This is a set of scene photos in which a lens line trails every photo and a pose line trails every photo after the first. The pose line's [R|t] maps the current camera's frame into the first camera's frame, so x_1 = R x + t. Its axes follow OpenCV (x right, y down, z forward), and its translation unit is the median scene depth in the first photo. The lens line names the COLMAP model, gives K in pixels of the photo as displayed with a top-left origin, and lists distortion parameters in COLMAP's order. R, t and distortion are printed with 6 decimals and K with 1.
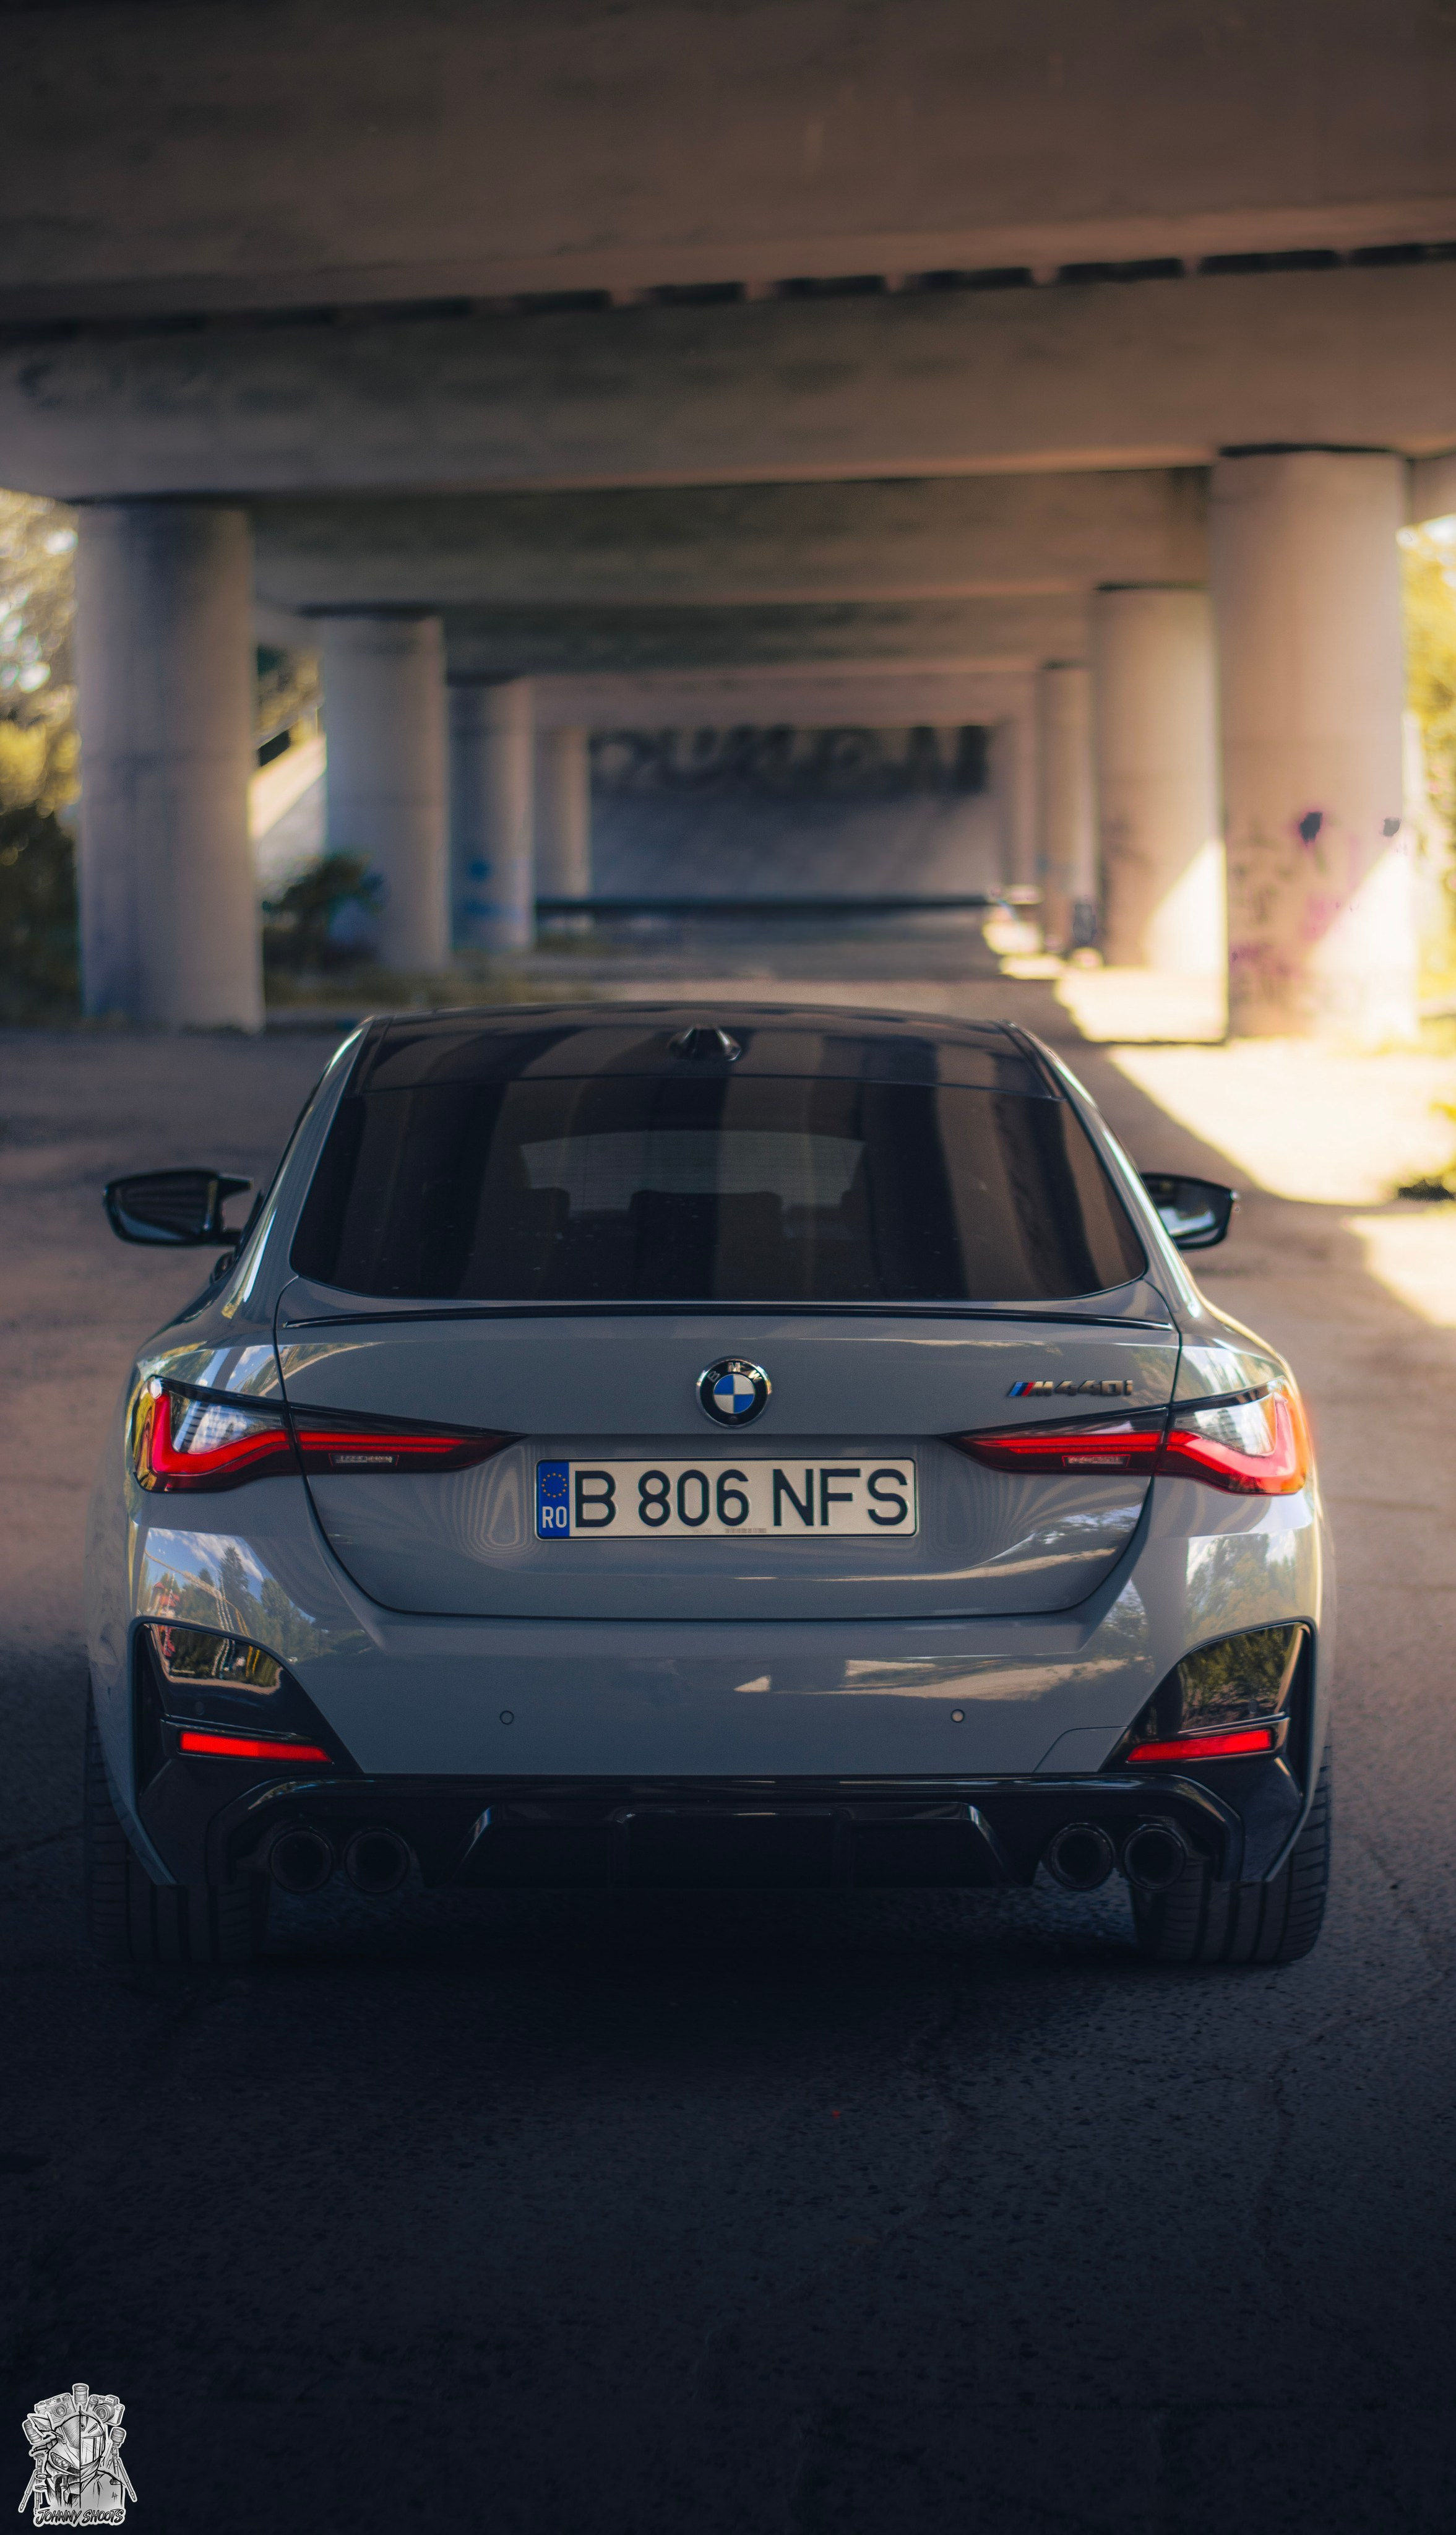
lens RADIAL K [[5012.1, 0, 852.3], [0, 5012.1, 1317.0], [0, 0, 1]] dist [-0.127803, 0.000000]
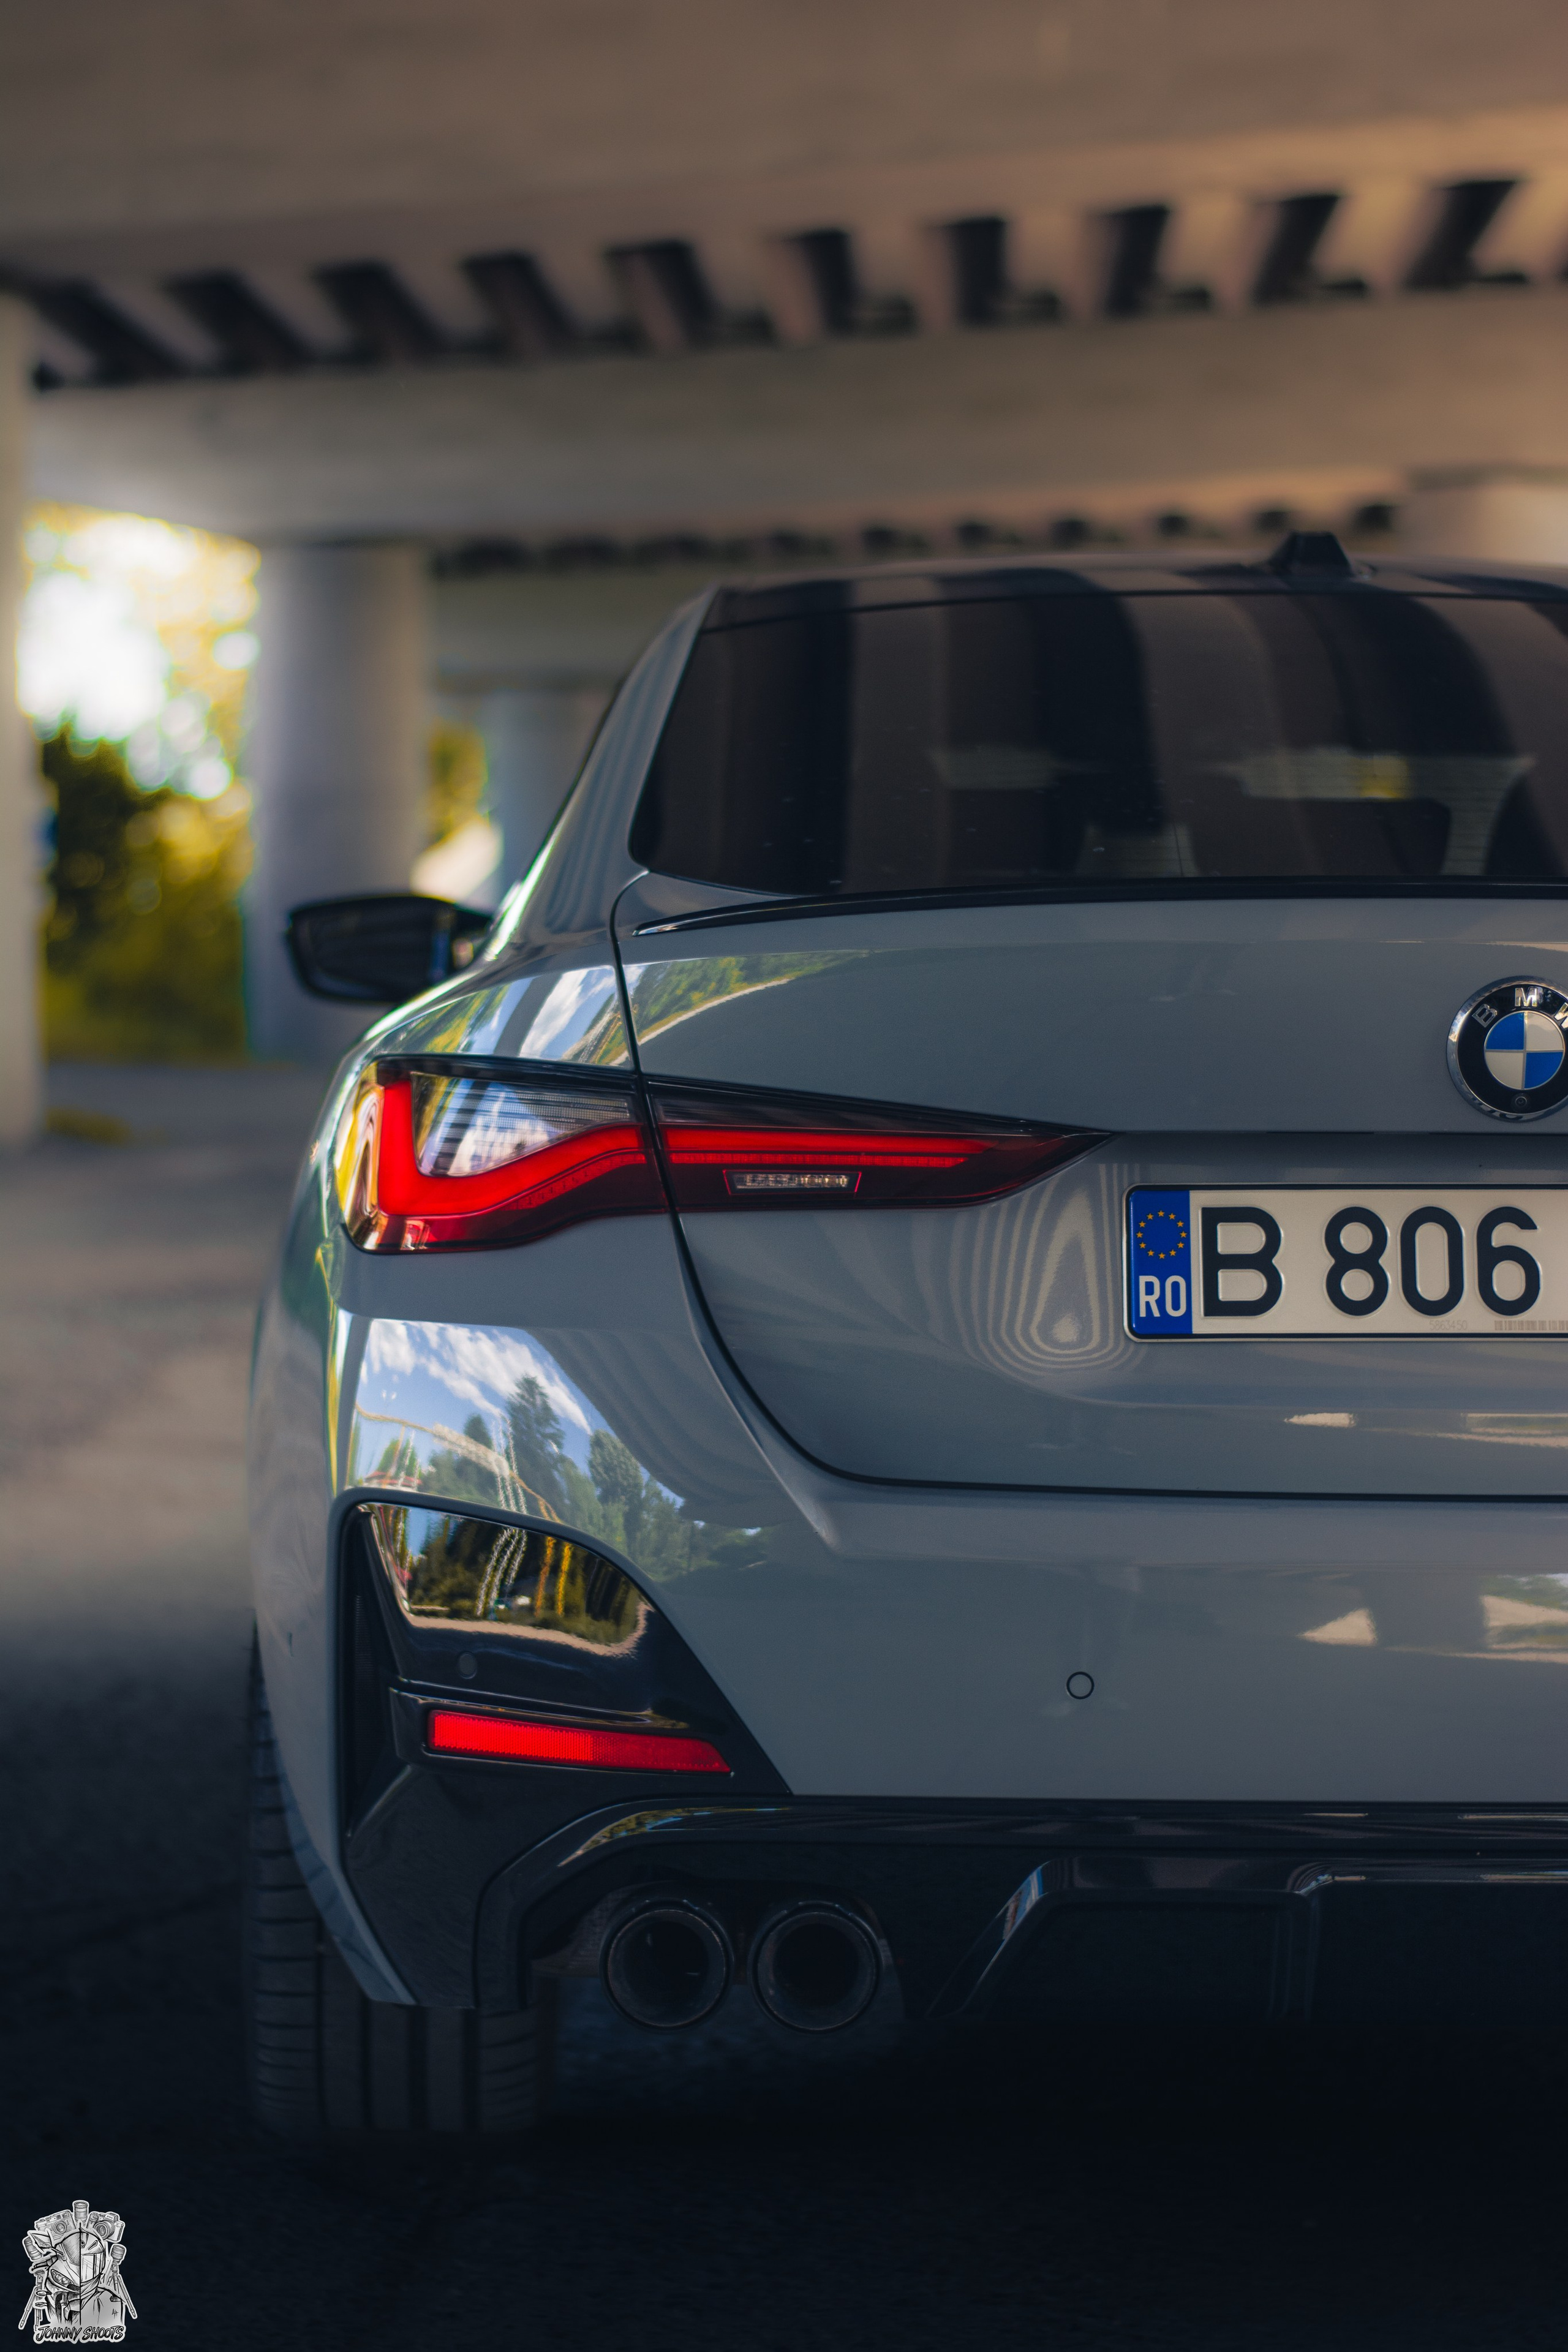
lens RADIAL K [[4757.6, 0, 784.4], [0, 4757.6, 1180.1], [0, 0, 1]] dist [-0.135947, 0.000000]
pose [[0.999152, 0.002964, -0.041074, -0.078095], [-0.004785, 0.999006, -0.044307, 0.049738], [0.040901, 0.044466, 0.998173, 0.511389]]
